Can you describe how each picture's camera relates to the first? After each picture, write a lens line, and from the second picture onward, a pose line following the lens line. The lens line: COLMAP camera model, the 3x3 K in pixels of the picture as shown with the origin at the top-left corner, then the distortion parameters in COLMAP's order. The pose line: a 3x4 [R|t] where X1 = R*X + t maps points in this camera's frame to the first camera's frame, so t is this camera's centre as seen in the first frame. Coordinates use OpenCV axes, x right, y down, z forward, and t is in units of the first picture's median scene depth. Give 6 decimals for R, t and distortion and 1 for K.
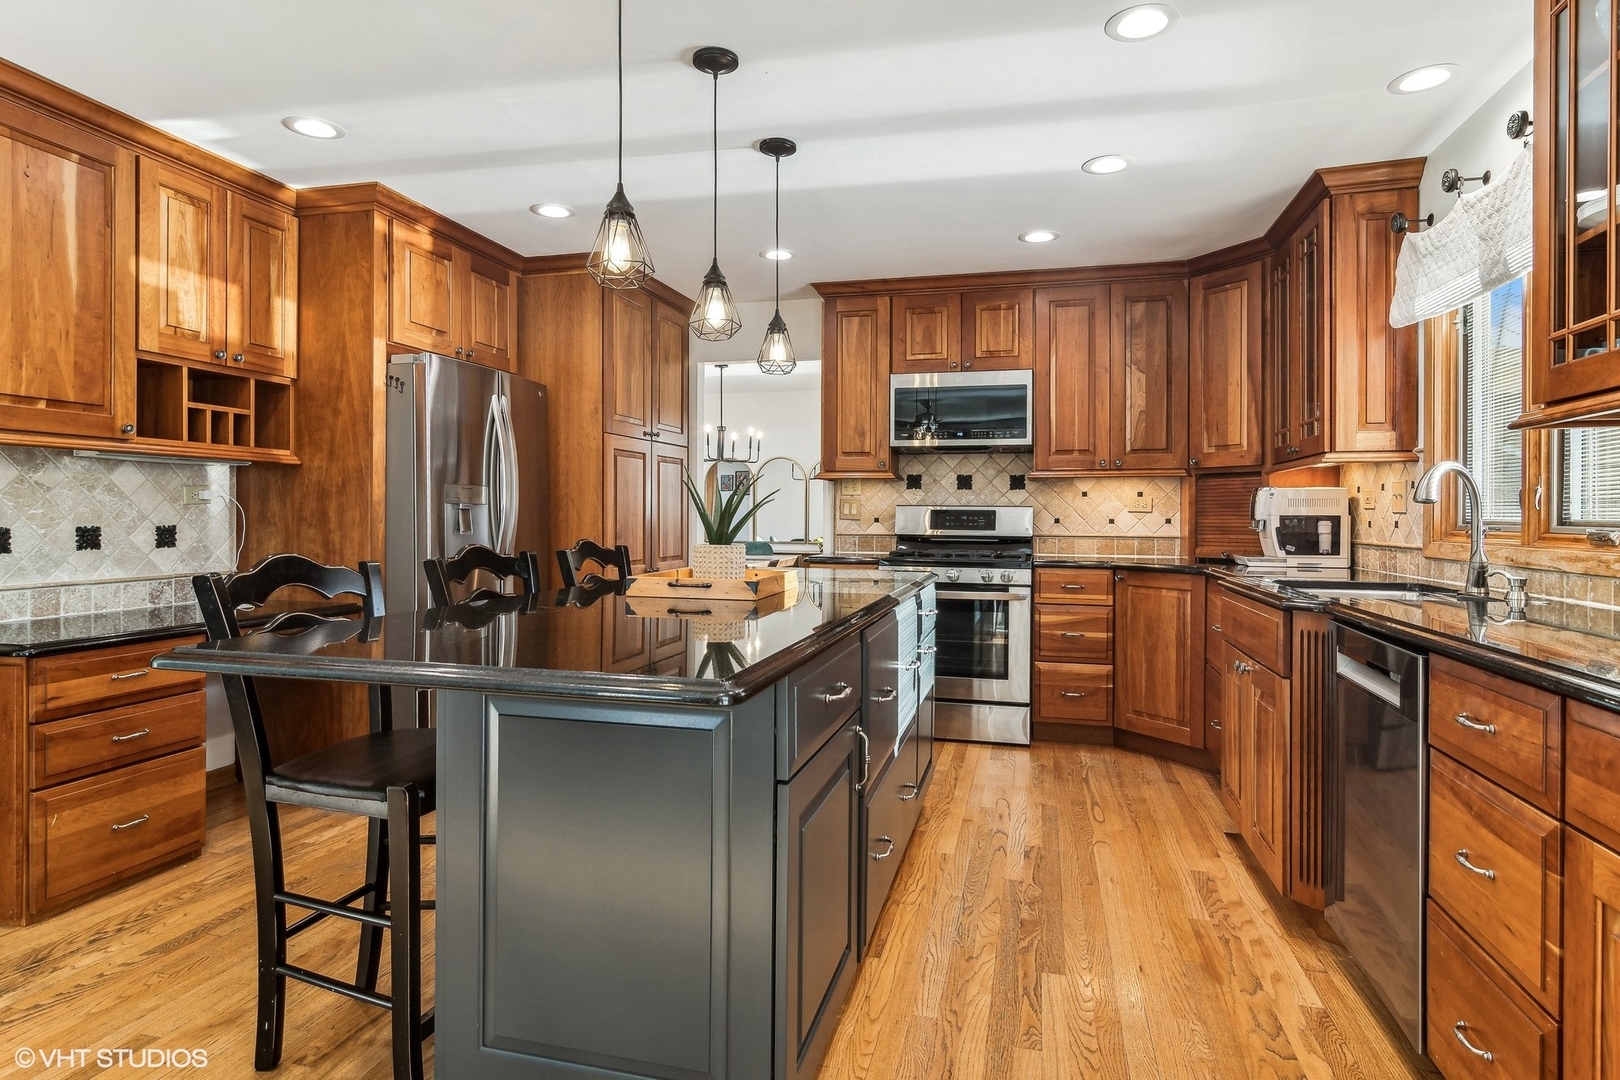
lens RADIAL K [[900.4, 0, 809.9], [0, 900.4, 526.9], [0, 0, 1]] dist [0.001971, 0.000587]
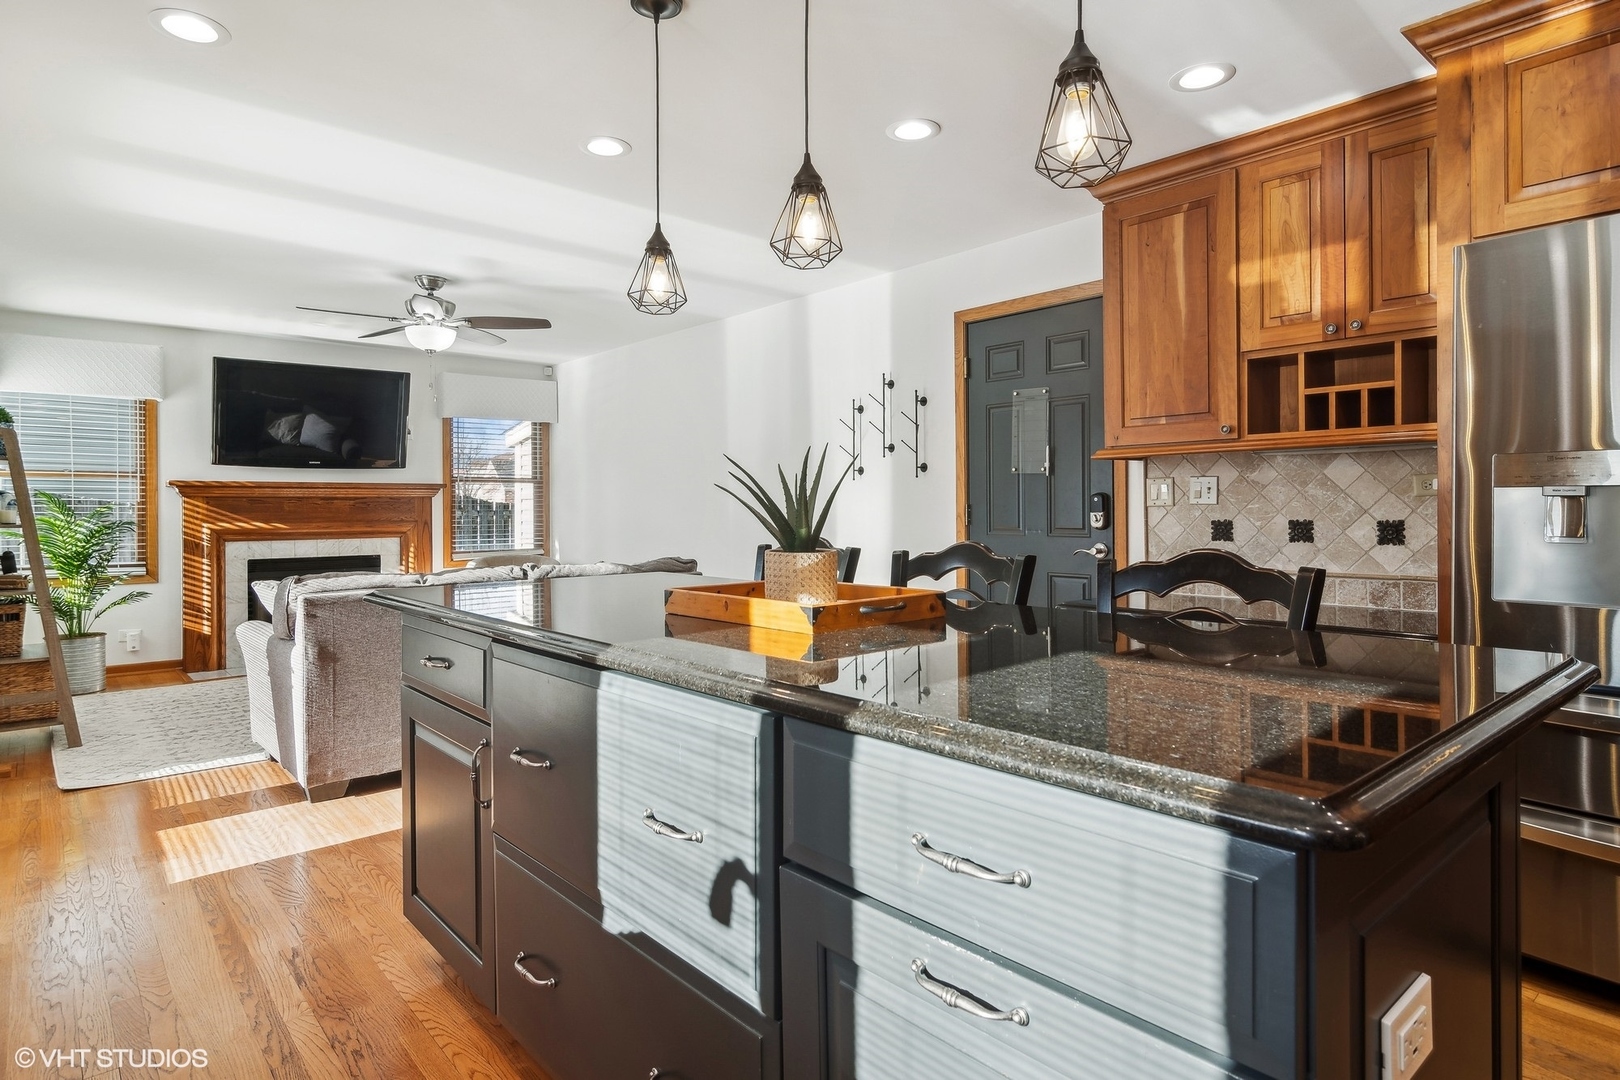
lens RADIAL K [[900.4, 0, 809.4], [0, 900.4, 510.1], [0, 0, 1]] dist [0.001971, 0.000587]
pose [[-0.567488, 0.002071, -0.823379, 0.377778], [-0.002977, 0.999985, 0.004567, -0.014870], [0.823376, 0.005043, -0.567473, 1.102370]]
